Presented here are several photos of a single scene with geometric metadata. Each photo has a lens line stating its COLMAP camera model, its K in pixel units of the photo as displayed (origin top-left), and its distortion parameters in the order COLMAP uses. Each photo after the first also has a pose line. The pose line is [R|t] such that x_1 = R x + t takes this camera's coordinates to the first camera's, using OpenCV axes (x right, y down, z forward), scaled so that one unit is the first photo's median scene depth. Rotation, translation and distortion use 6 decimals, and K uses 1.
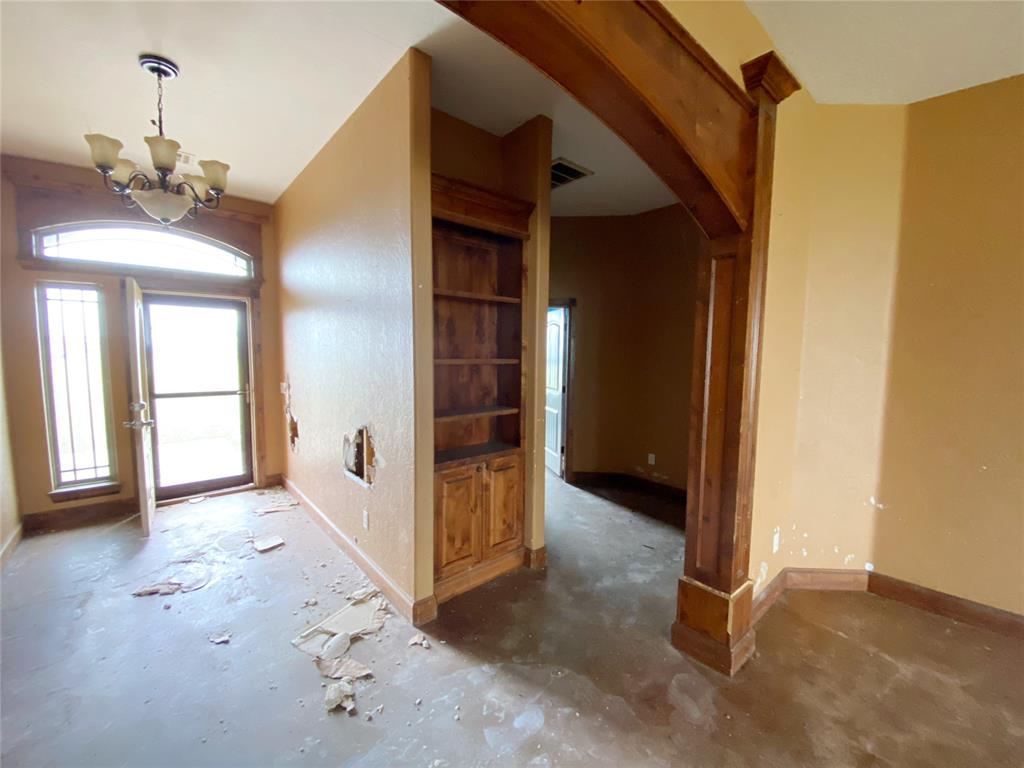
lens RADIAL K [[411.6, 0, 518.6], [0, 411.6, 388.0], [0, 0, 1]] dist [0.008714, -0.015356]
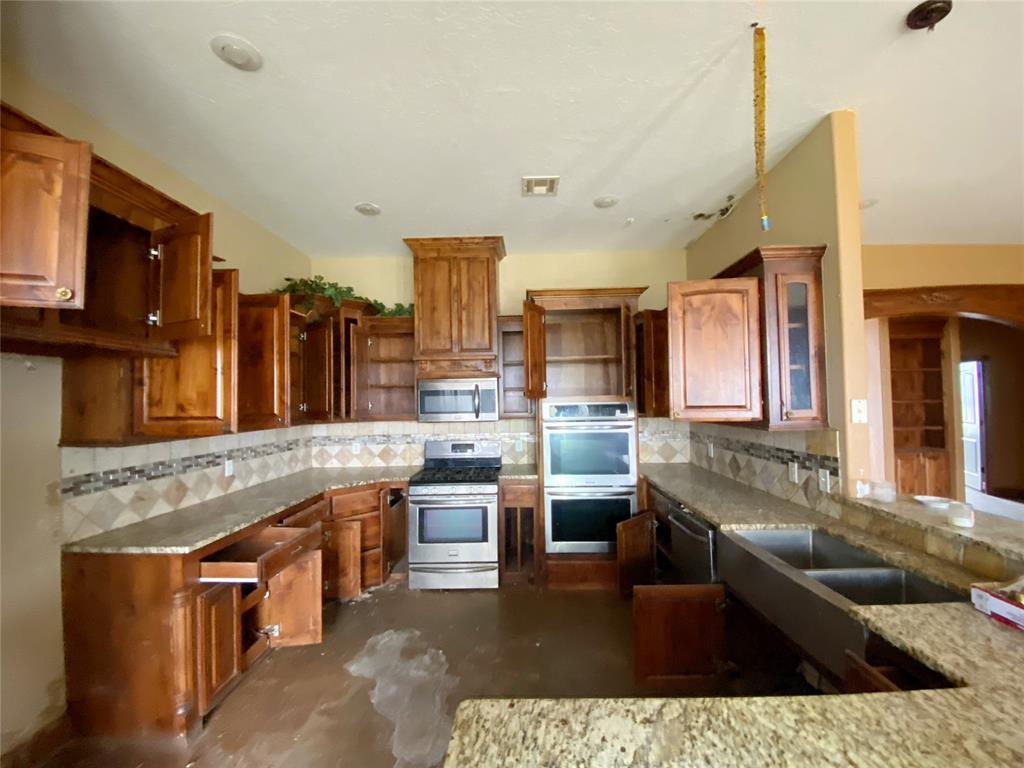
lens RADIAL K [[411.6, 0, 513.2], [0, 411.6, 389.1], [0, 0, 1]] dist [0.008714, -0.015356]
pose [[0.722045, -0.043521, -0.690476, -0.121305], [-0.036810, 0.994189, -0.101157, 0.137842], [0.690866, 0.098456, 0.716247, -1.653879]]
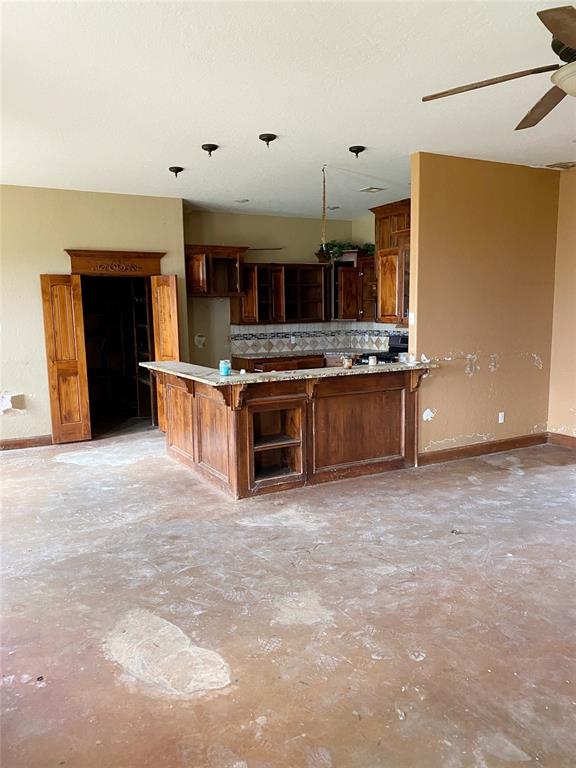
lens RADIAL K [[586.9, 0, 286.6], [0, 586.9, 388.2], [0, 0, 1]] dist [0.021220, -0.017808]
pose [[-0.221713, 0.120748, -0.967607, 1.879008], [-0.074030, 0.987355, 0.140175, 0.064914], [0.972298, 0.102711, -0.209970, -0.703595]]
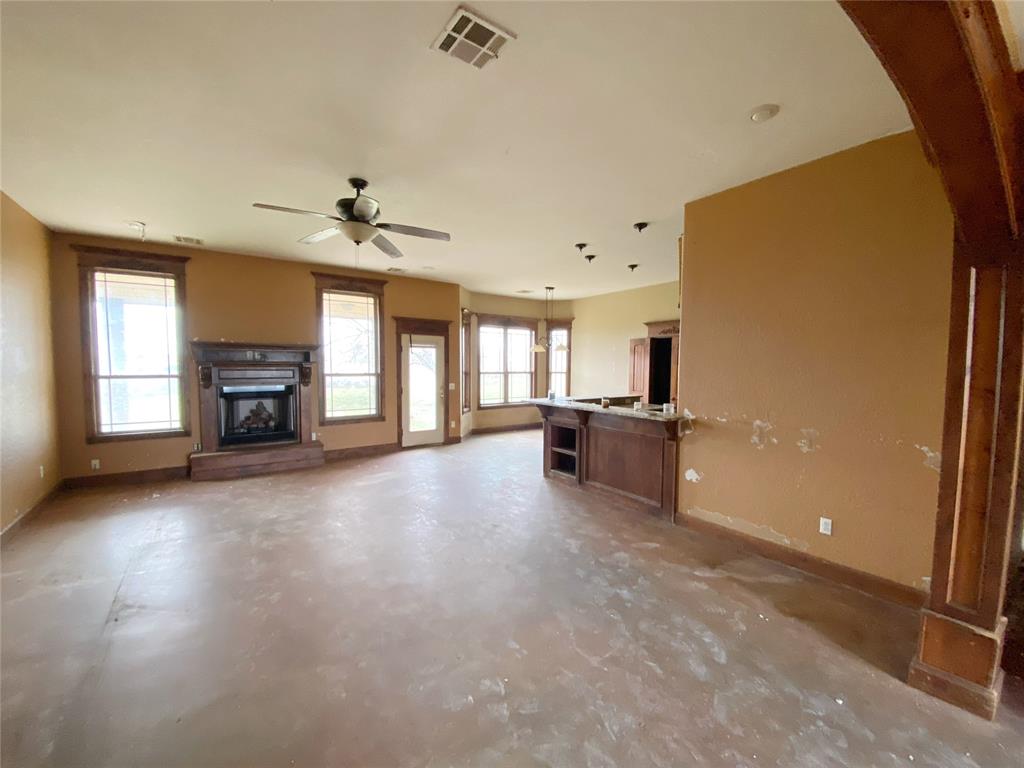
lens RADIAL K [[411.6, 0, 511.1], [0, 411.6, 389.5], [0, 0, 1]] dist [0.008714, -0.015356]
pose [[-0.993132, -0.029930, 0.113105, 0.225635], [-0.012365, 0.988161, 0.152921, -0.062013], [-0.116343, 0.150473, -0.981745, 0.693941]]
